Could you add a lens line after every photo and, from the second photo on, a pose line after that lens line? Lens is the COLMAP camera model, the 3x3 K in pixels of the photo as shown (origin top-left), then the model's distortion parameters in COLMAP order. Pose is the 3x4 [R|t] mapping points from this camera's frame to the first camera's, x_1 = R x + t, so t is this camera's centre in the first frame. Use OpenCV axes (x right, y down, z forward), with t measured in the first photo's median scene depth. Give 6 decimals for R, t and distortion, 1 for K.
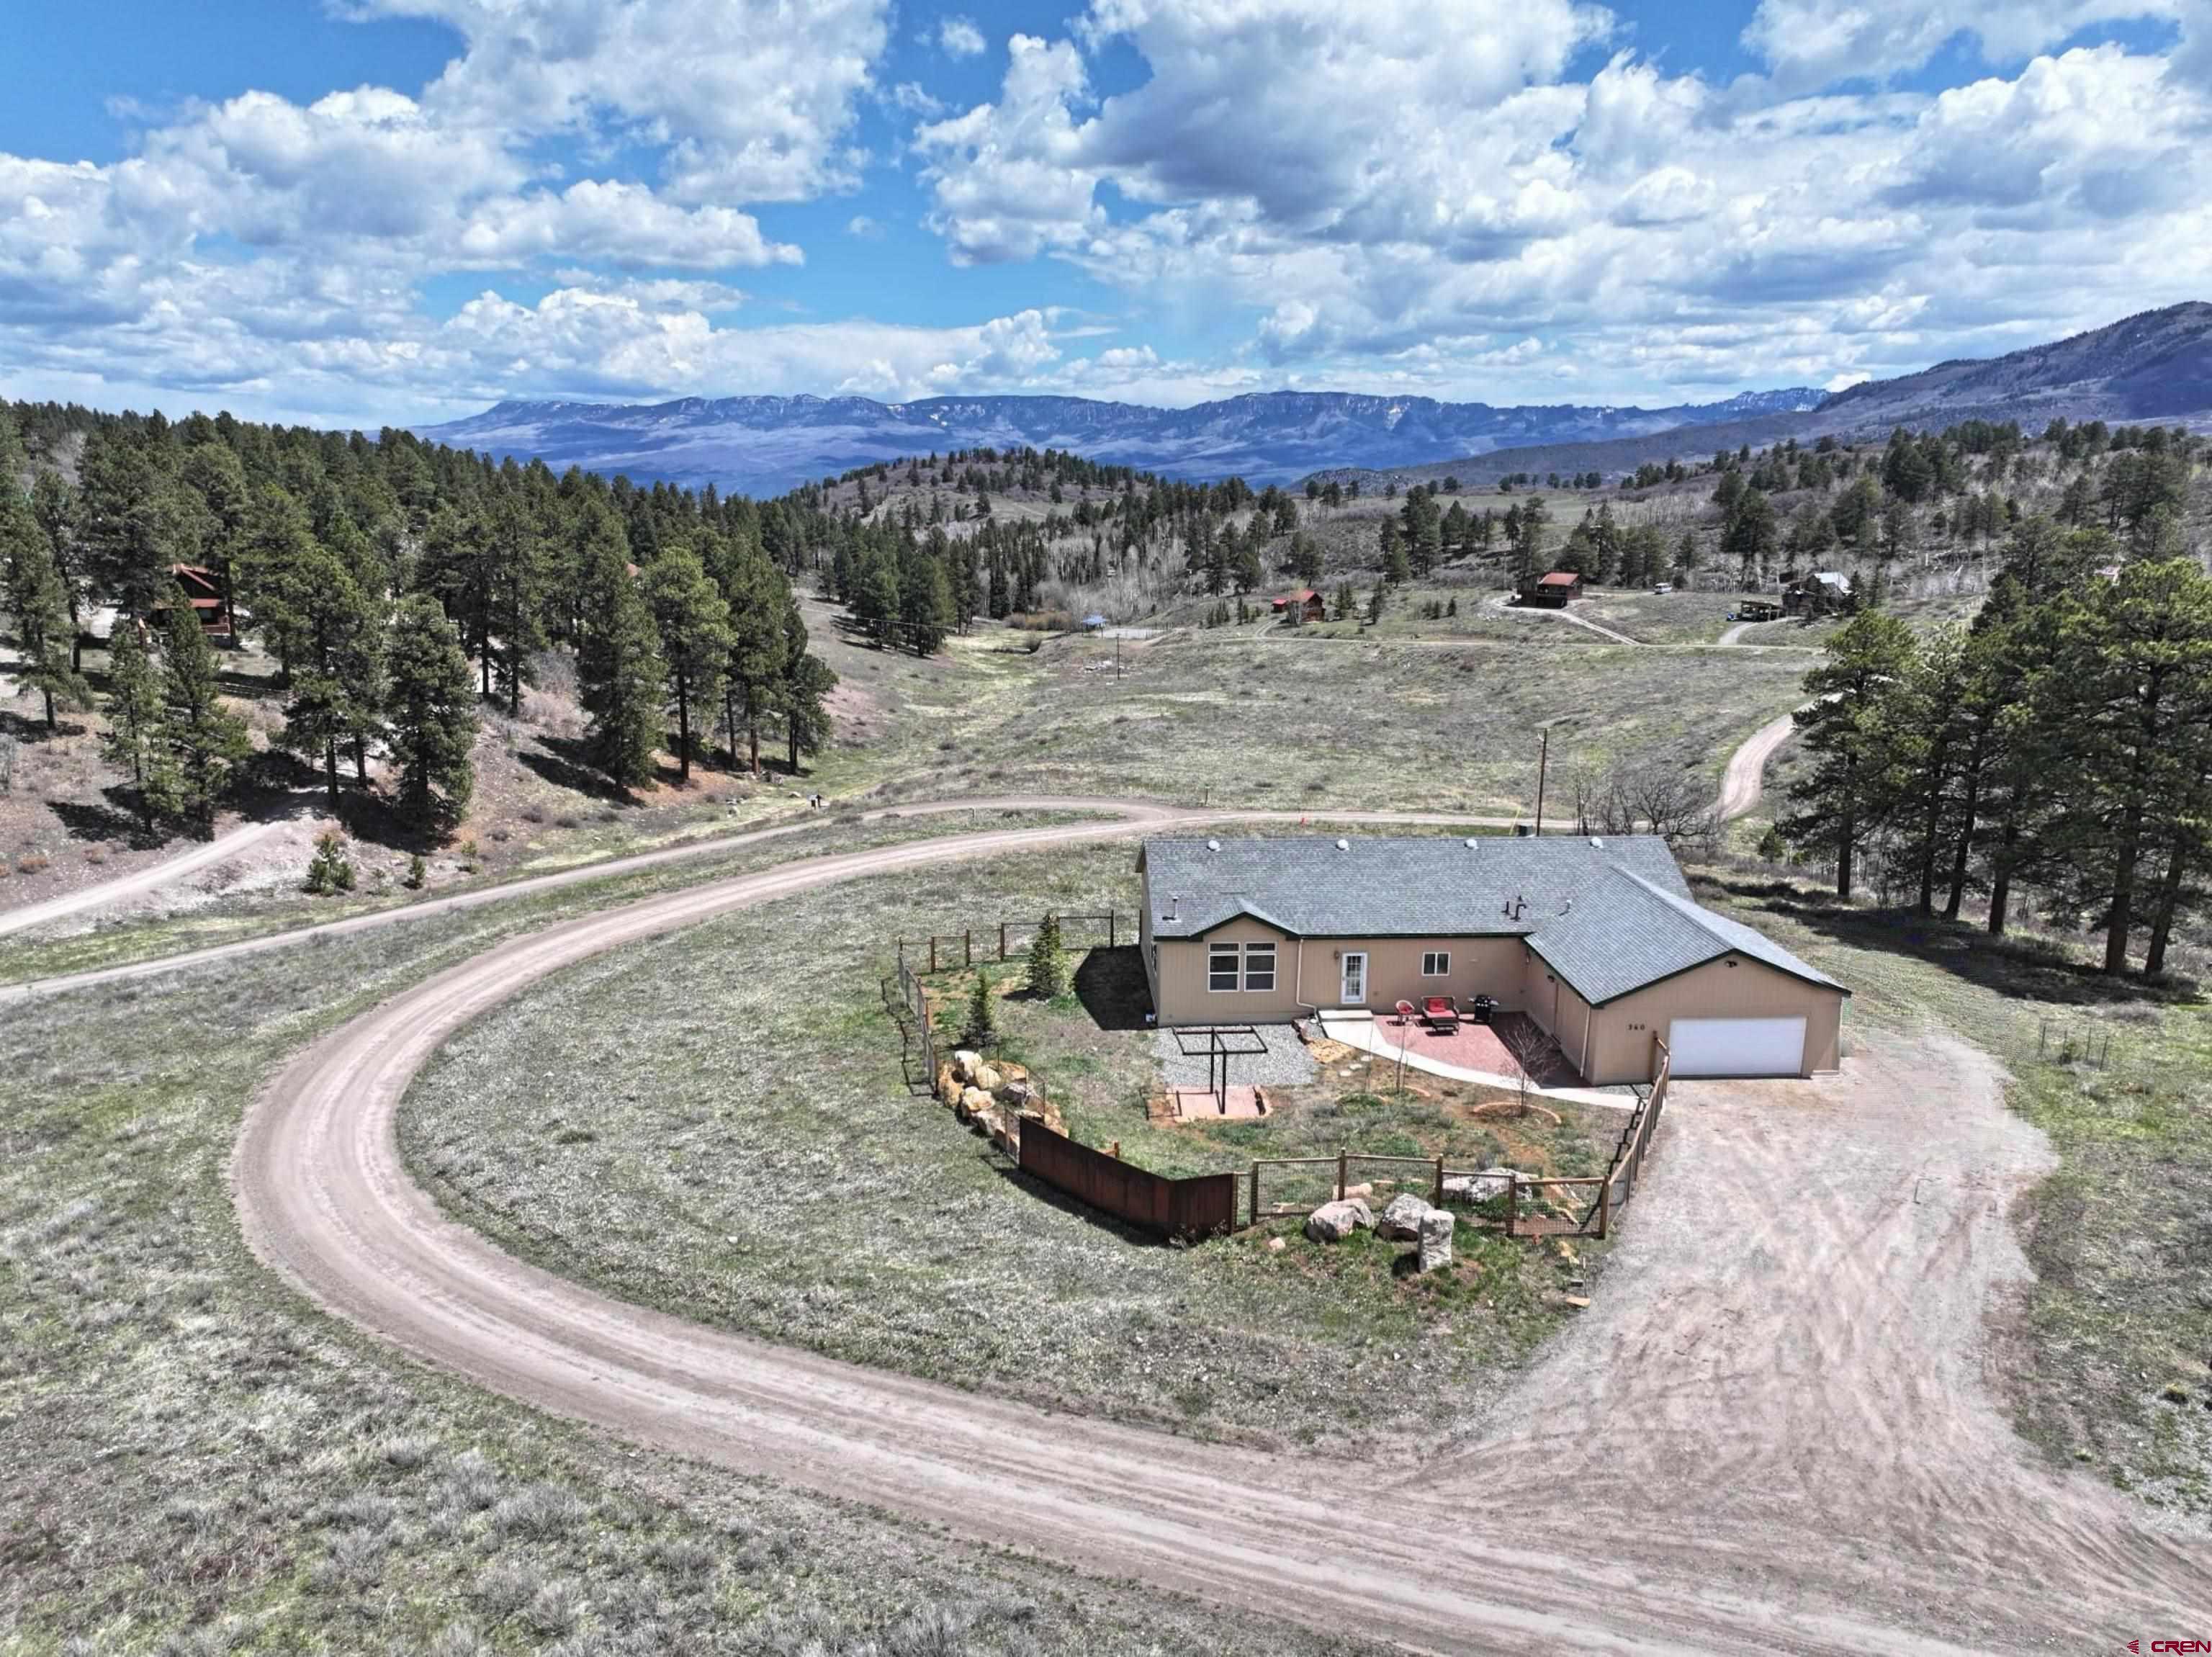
lens RADIAL K [[1551.9, 0, 1106.5], [0, 1551.9, 822.7], [0, 0, 1]] dist [0.008959, 0.007698]
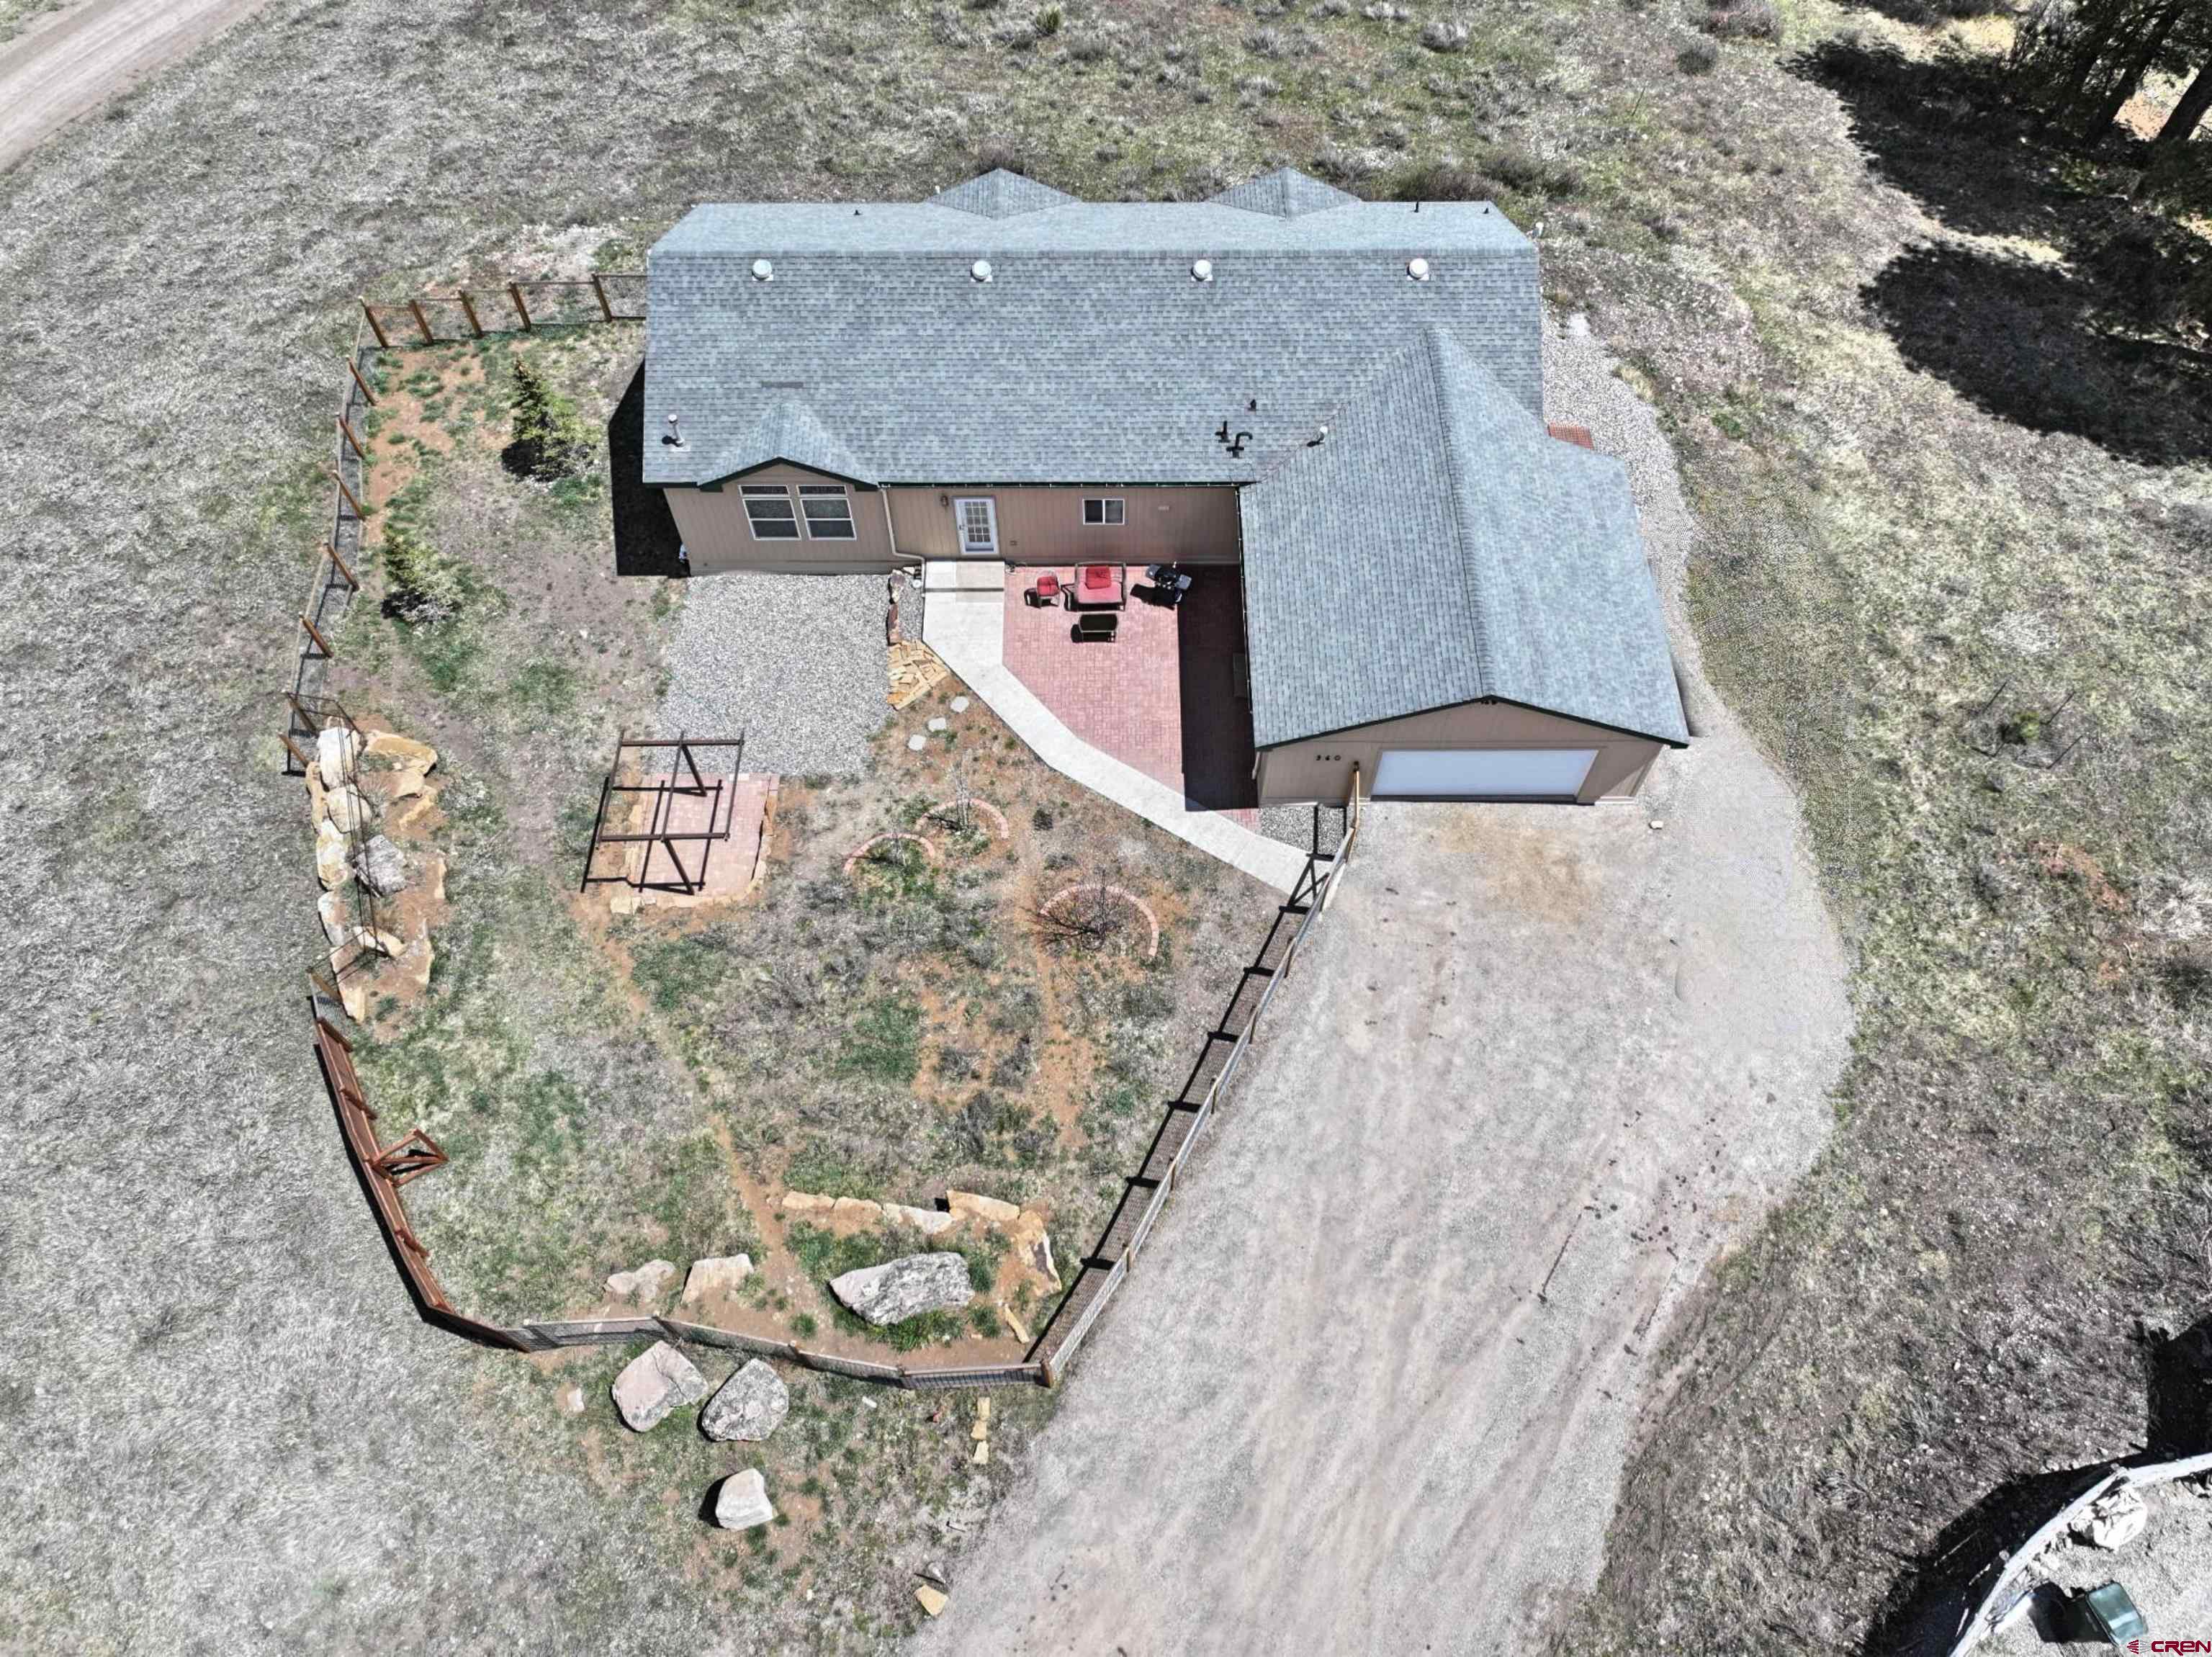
lens RADIAL K [[1551.9, 0, 1106.5], [0, 1551.9, 822.7], [0, 0, 1]] dist [0.008959, 0.007698]
pose [[0.998581, 0.039487, -0.035746, 0.048742], [-0.001723, 0.694717, 0.719281, -0.056380], [0.053235, -0.718199, 0.693799, 0.094063]]
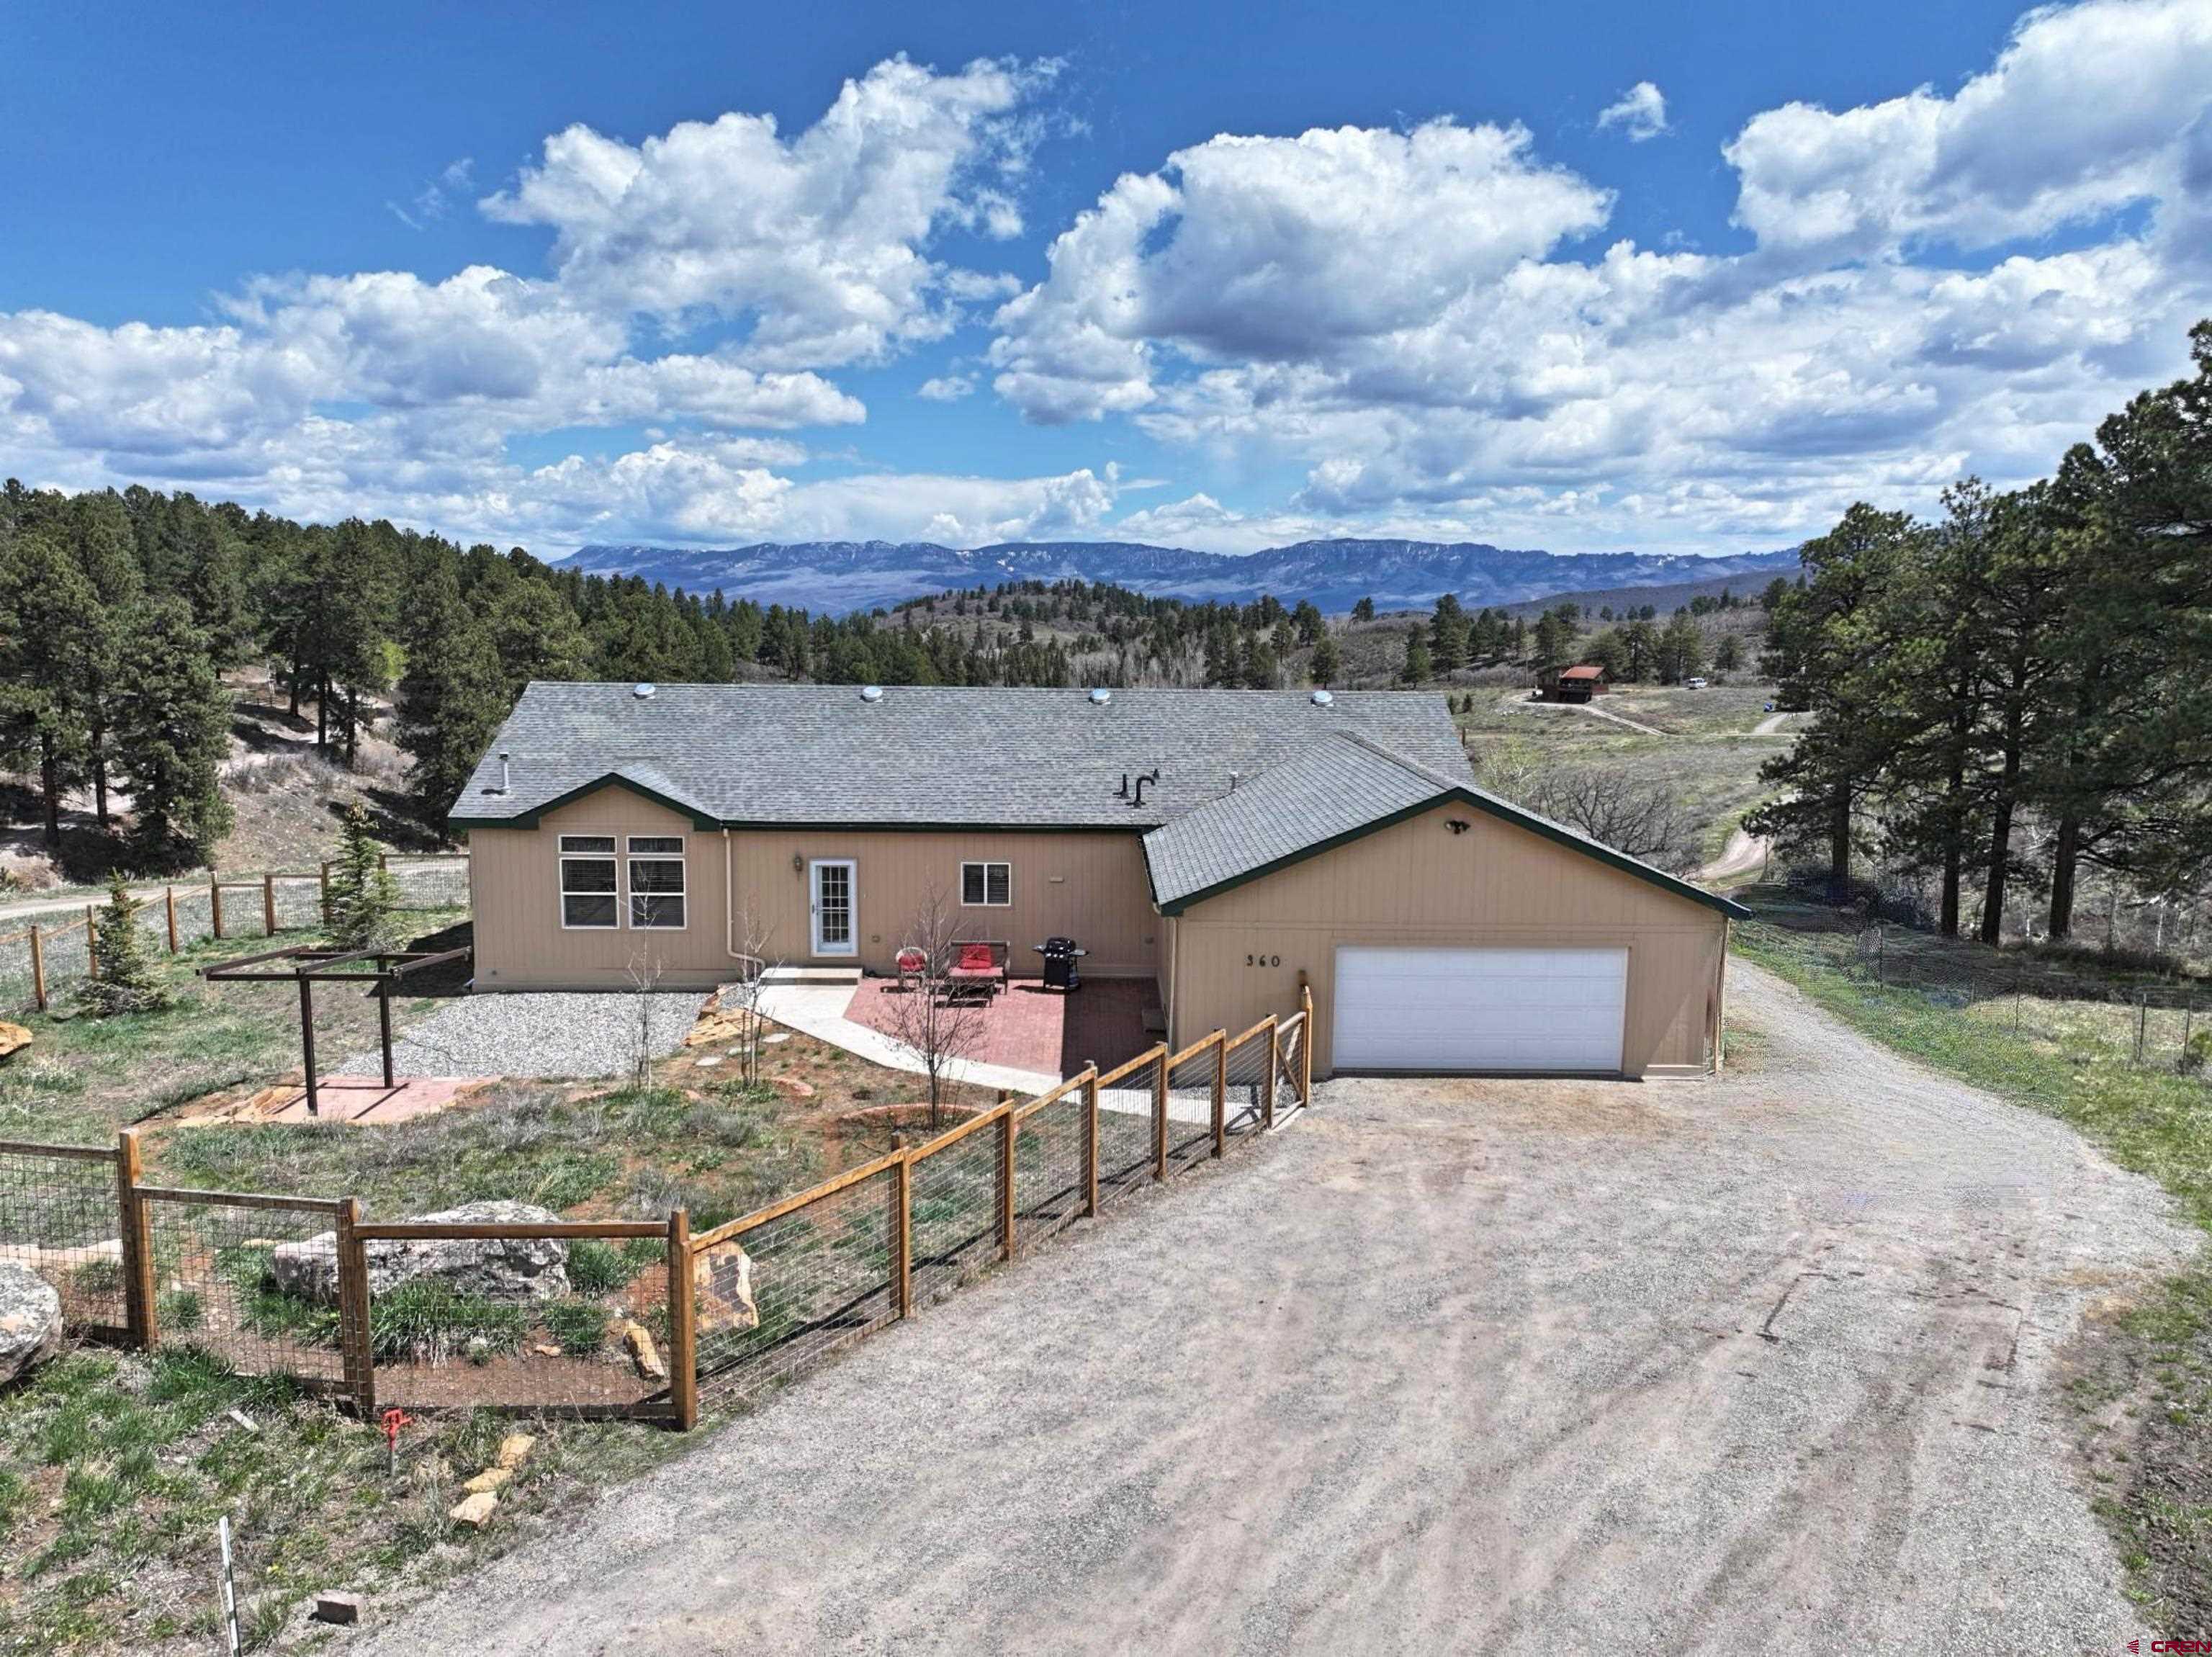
lens RADIAL K [[1551.9, 0, 1106.5], [0, 1551.9, 822.7], [0, 0, 1]] dist [0.008959, 0.007698]
pose [[0.999119, 0.011771, -0.040271, 0.055738], [-0.015378, 0.995782, -0.090455, 0.023803], [0.039037, 0.090995, 0.995086, 0.093401]]
